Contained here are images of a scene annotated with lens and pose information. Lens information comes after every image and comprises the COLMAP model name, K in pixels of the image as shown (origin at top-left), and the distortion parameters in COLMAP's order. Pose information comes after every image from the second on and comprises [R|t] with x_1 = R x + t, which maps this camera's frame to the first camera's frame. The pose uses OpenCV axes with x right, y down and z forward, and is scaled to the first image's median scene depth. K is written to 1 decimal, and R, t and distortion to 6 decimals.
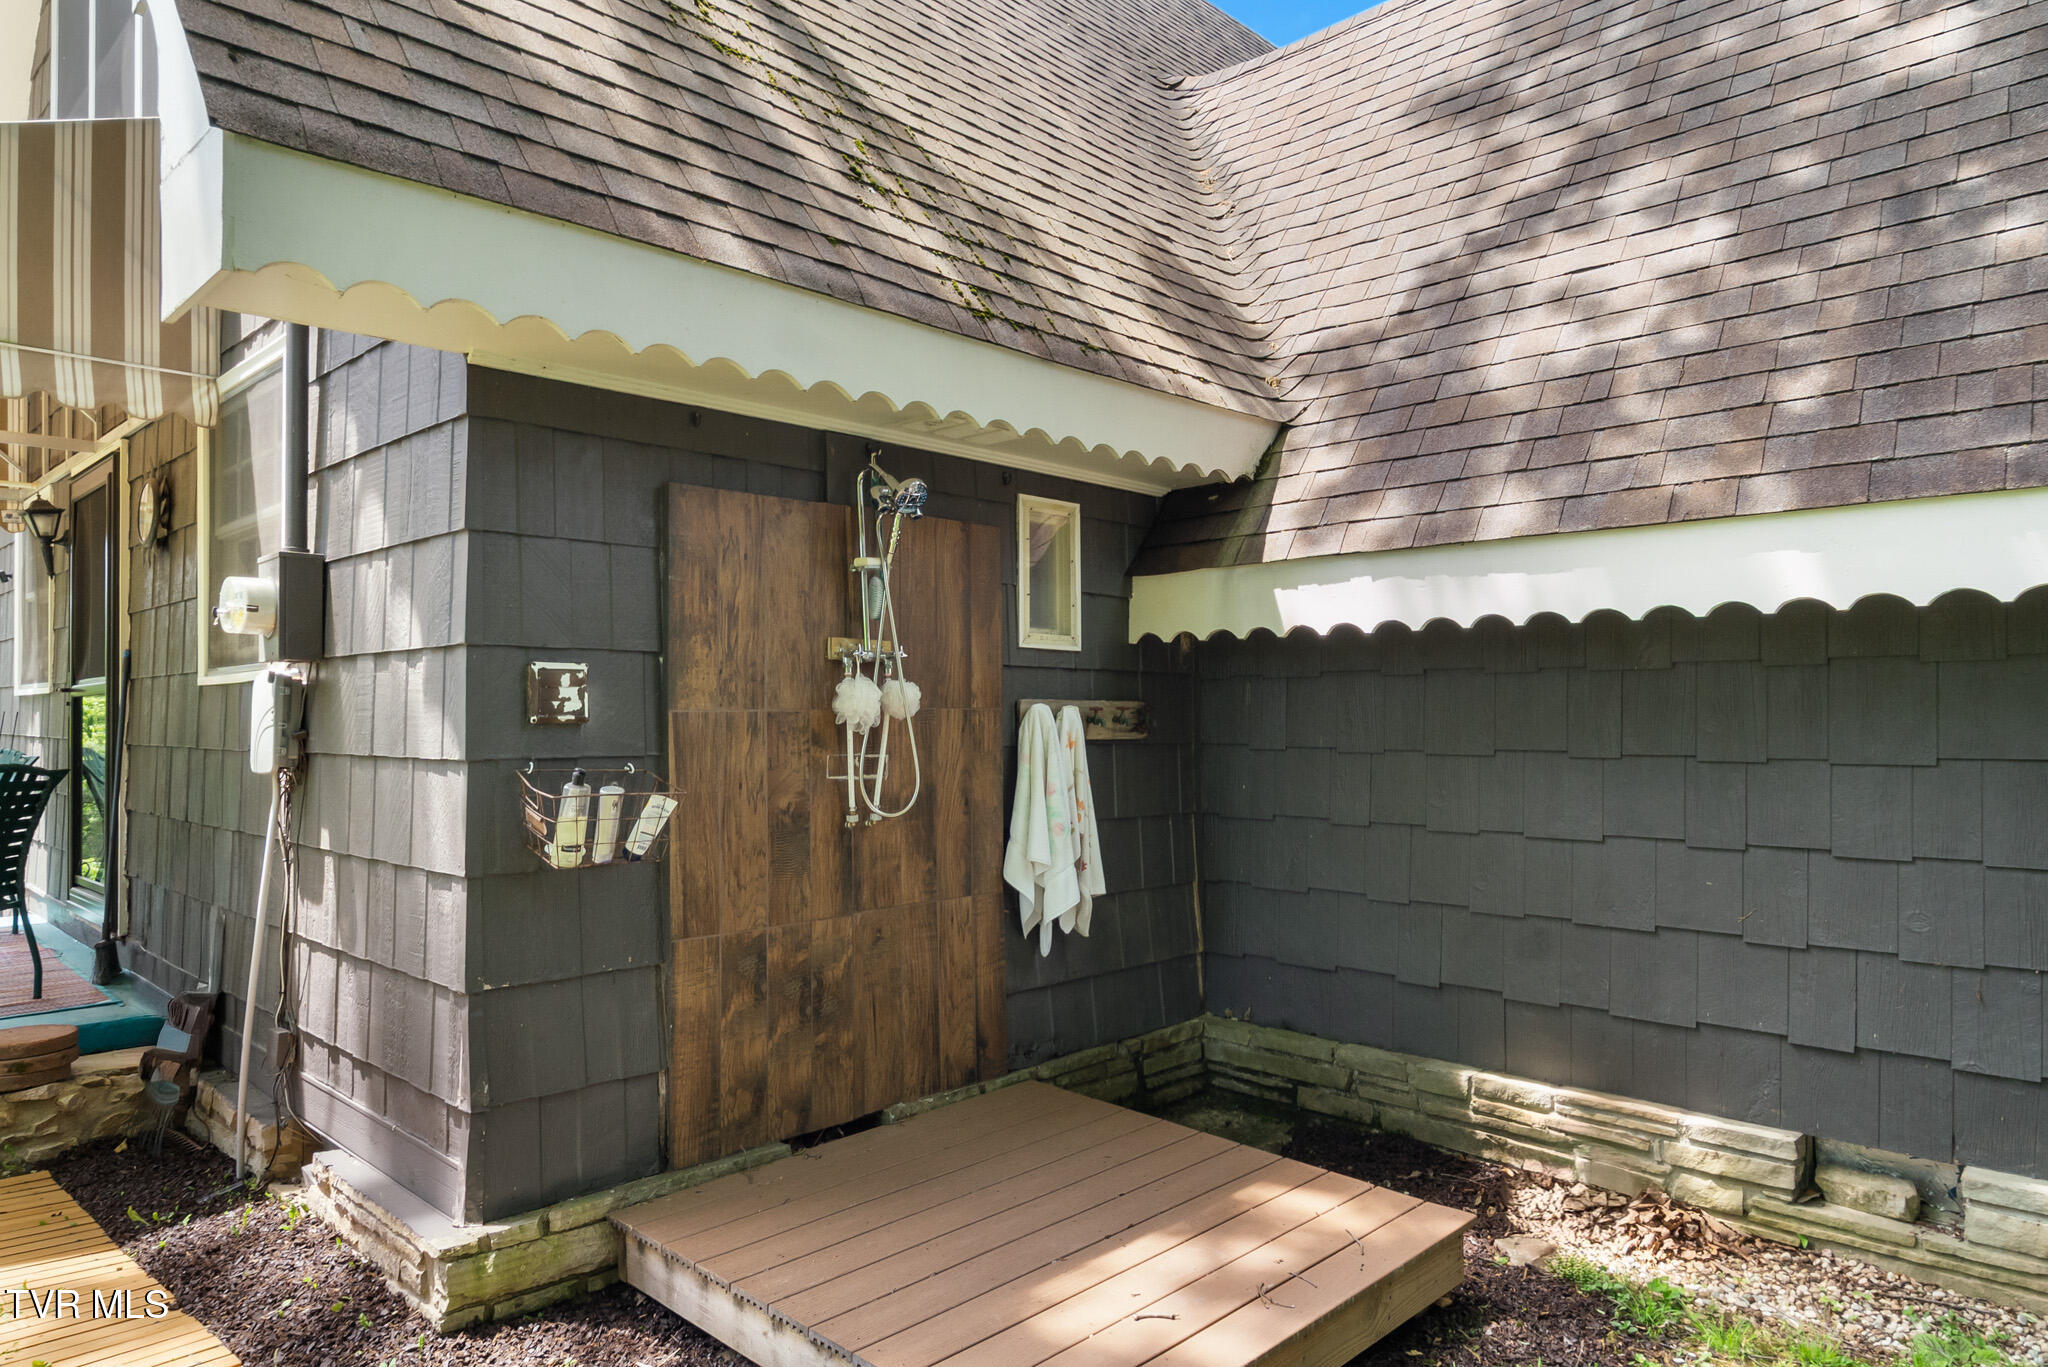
lens RADIAL K [[1287.9, 0, 1031.4], [0, 1287.9, 722.6], [0, 0, 1]] dist [0.006048, 0.000990]
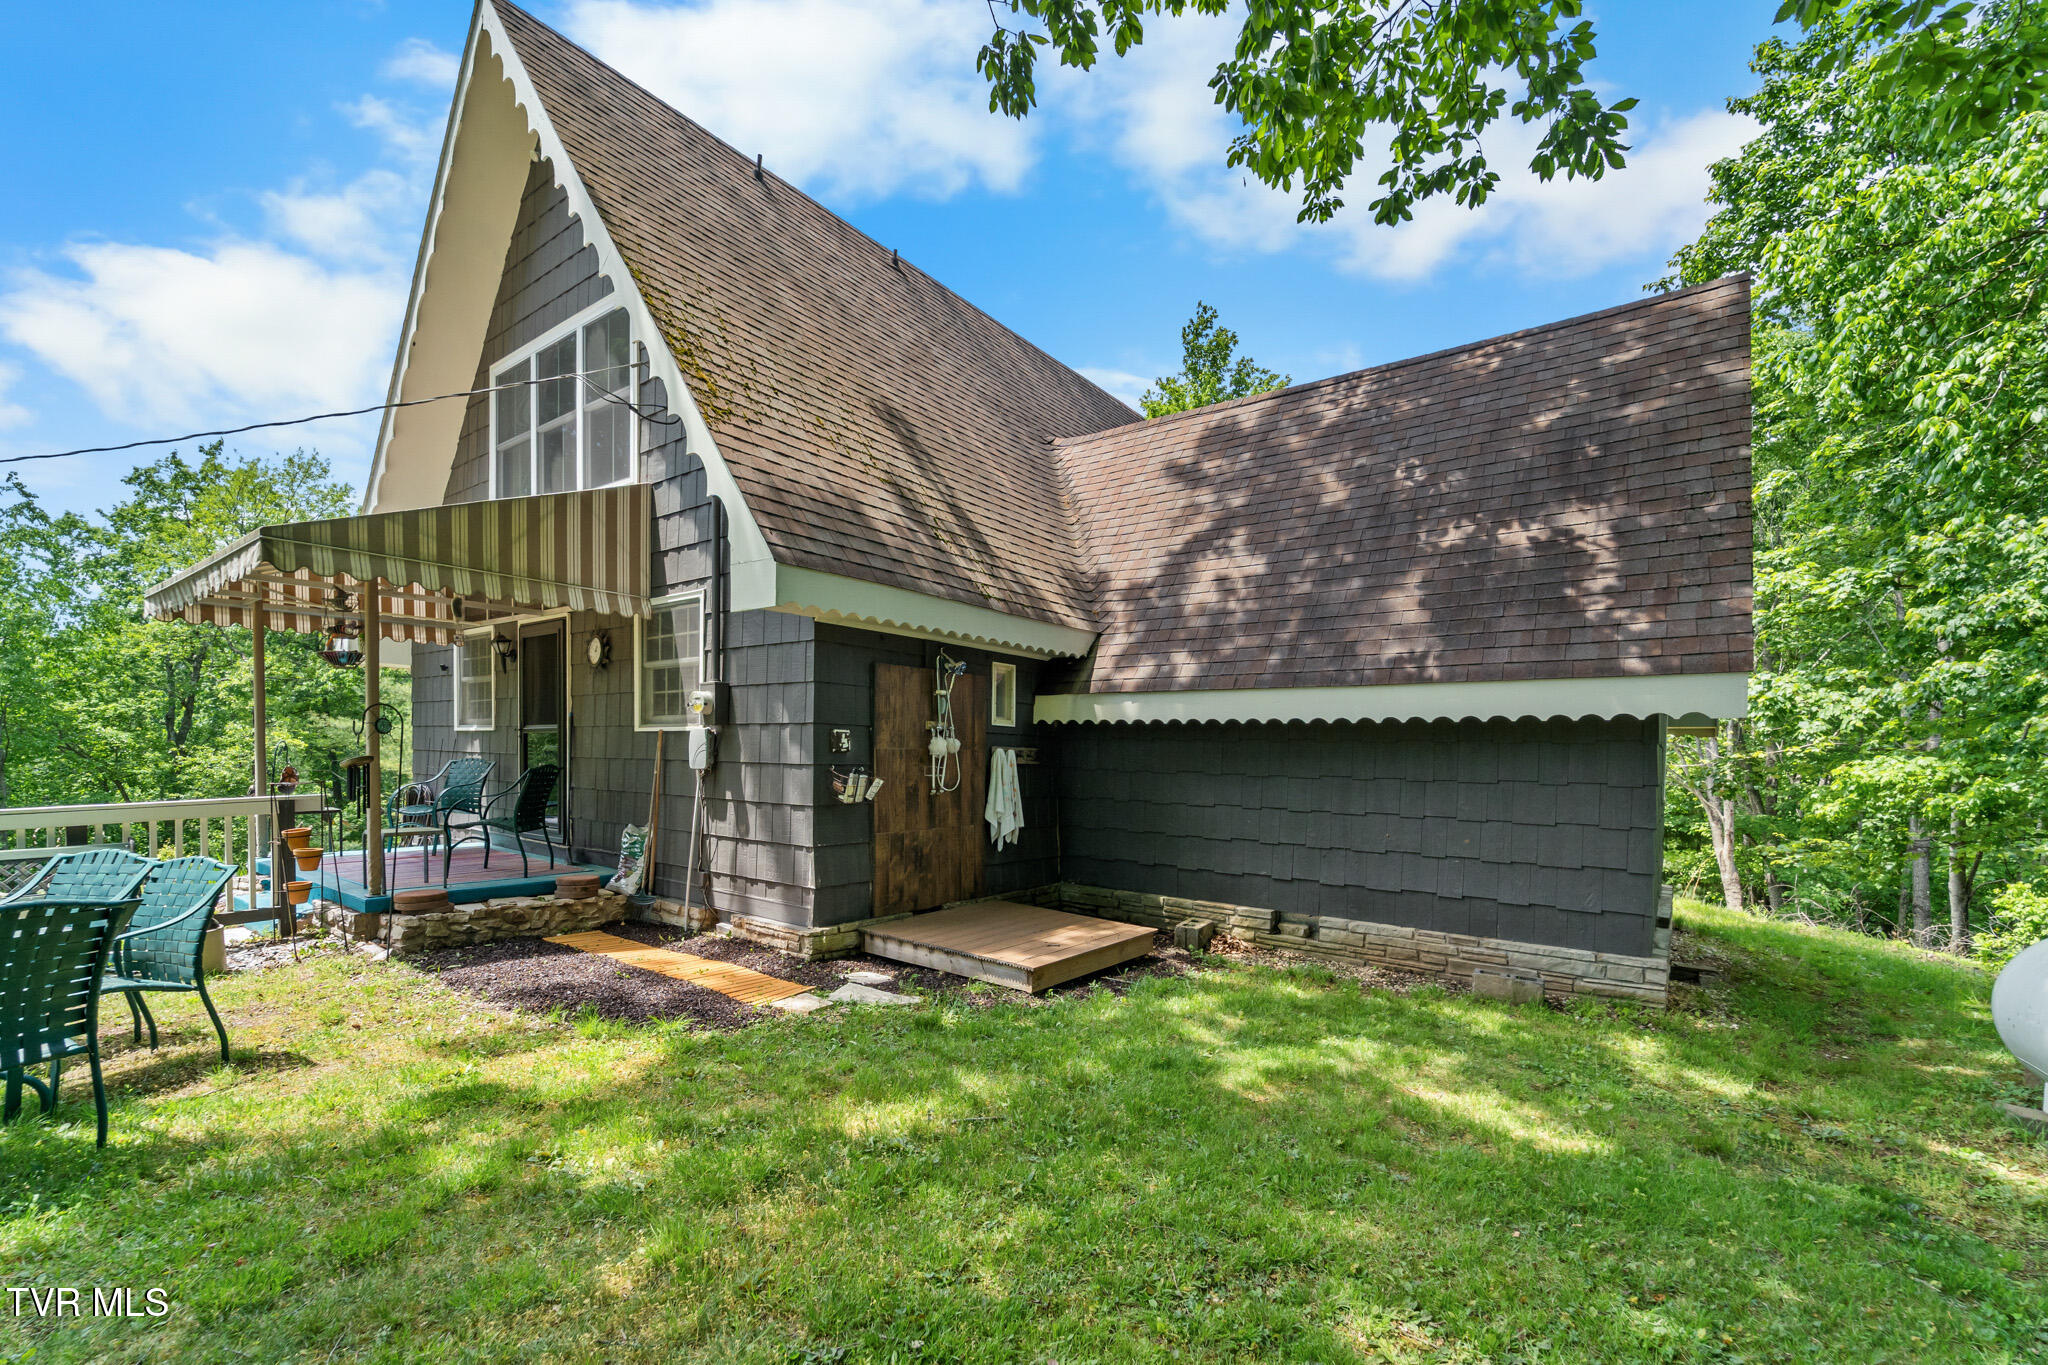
lens RADIAL K [[823.7, 0, 1079.4], [0, 823.7, 823.7], [0, 0, 1]] dist [0.001251, 0.000311]
pose [[0.984088, 0.008309, 0.177488, -0.124432], [-0.023241, 0.996343, 0.082221, -0.004182], [-0.176156, -0.085038, 0.980682, -0.598628]]
